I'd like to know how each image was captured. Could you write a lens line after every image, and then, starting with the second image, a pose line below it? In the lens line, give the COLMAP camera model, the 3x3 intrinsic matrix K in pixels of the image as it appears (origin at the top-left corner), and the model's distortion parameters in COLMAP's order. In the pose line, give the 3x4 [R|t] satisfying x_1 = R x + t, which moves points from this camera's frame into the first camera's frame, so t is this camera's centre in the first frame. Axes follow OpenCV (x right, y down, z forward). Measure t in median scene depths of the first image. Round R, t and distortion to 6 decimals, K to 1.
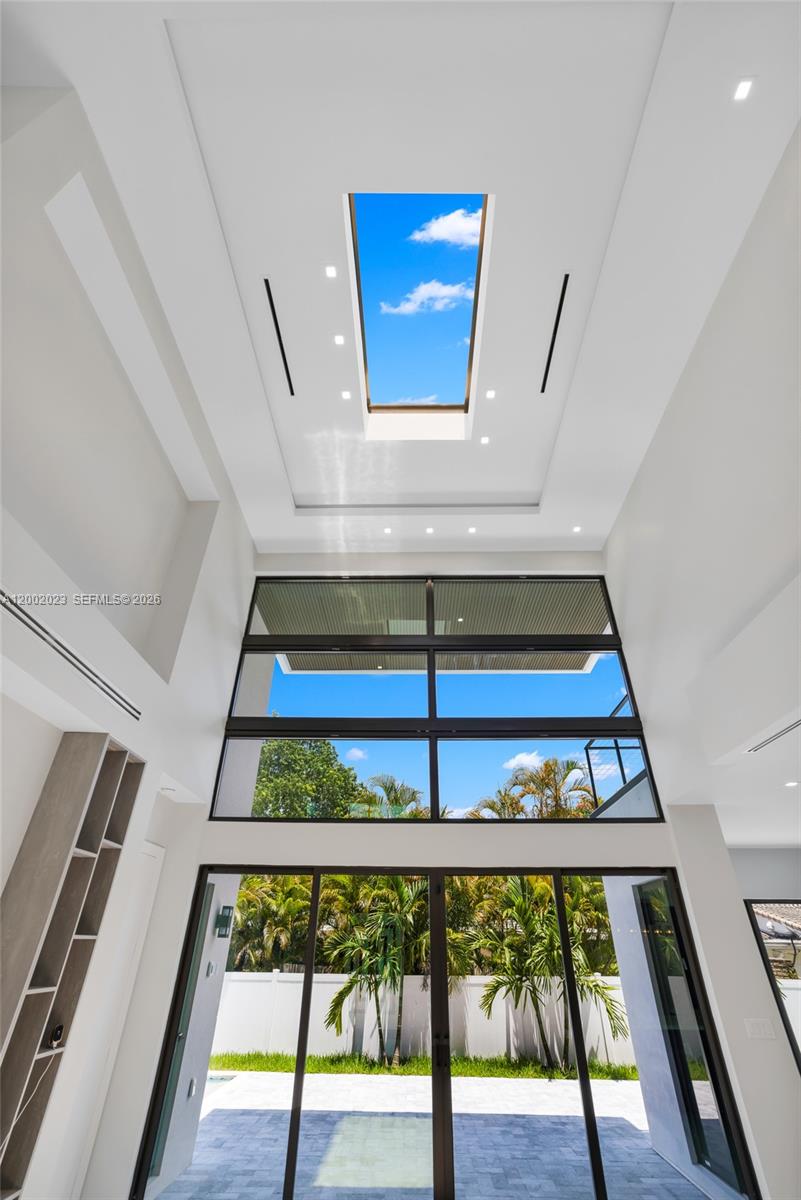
lens RADIAL K [[531.0, 0, 400.5], [0, 531.0, 600.0], [0, 0, 1]] dist [-0.061919, 0.035691]
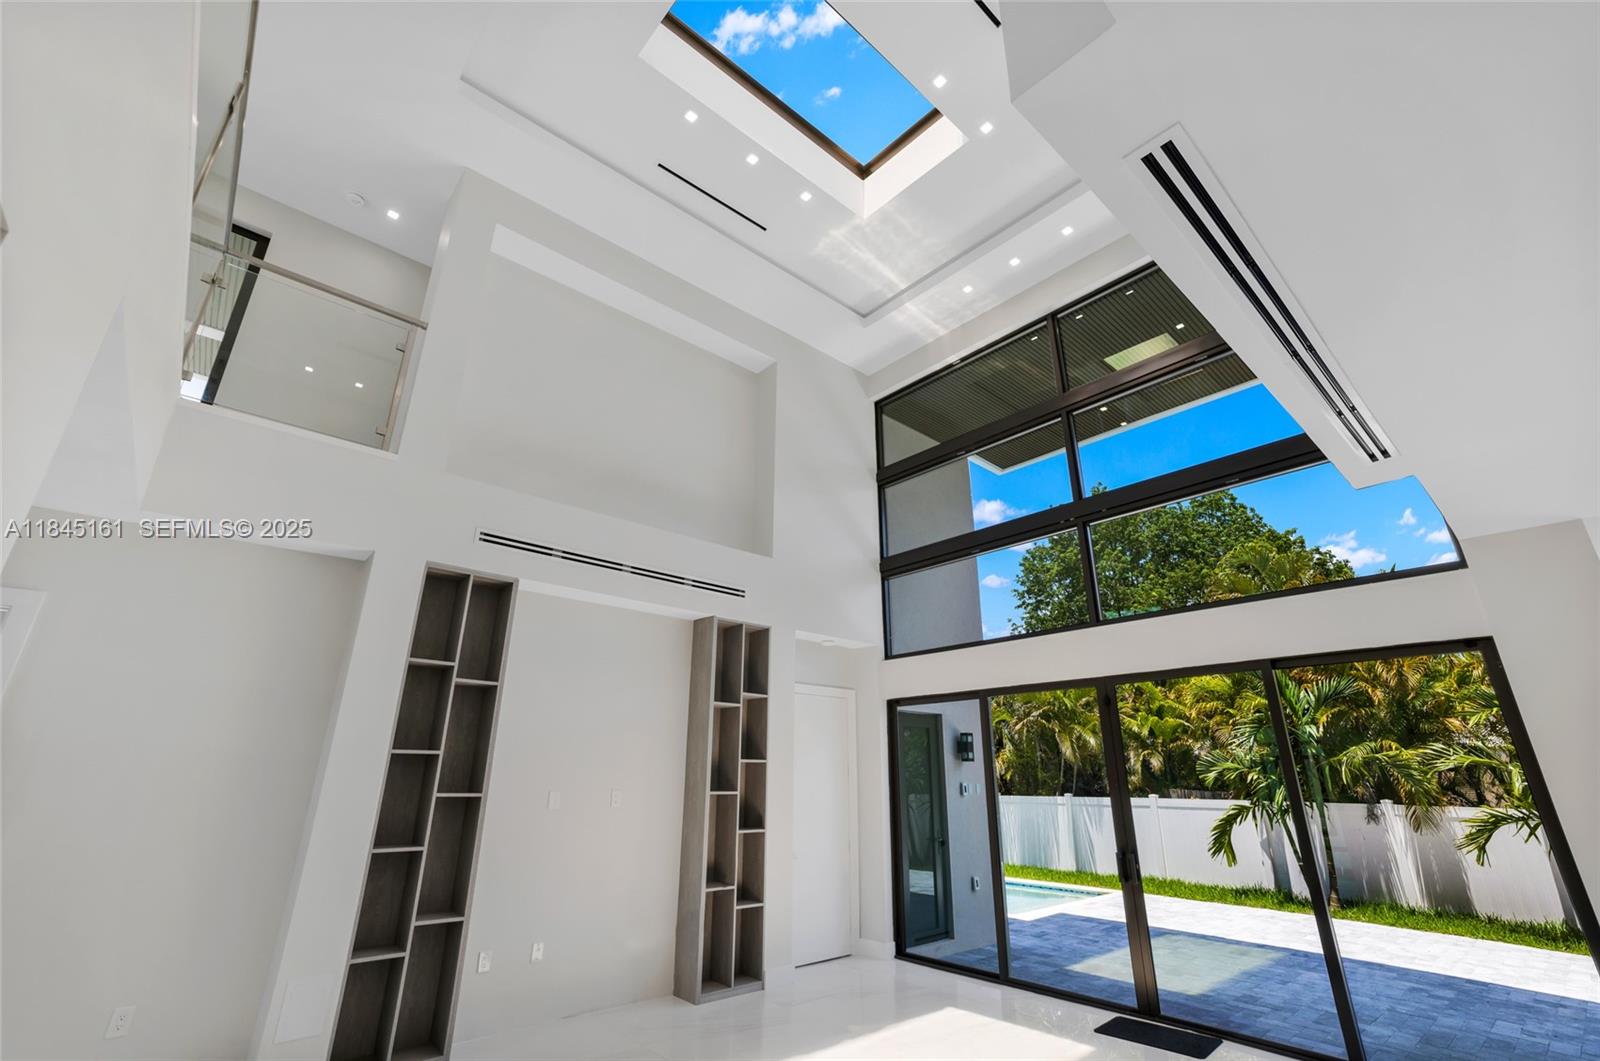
lens RADIAL K [[687.7, 0, 800.0], [0, 687.7, 530.5], [0, 0, 1]] dist [-0.061301, 0.026971]
pose [[0.673197, -0.250559, -0.695719, 0.403616], [0.408752, 0.910128, 0.067743, 0.023054], [0.616220, -0.329981, 0.715112, 0.012168]]
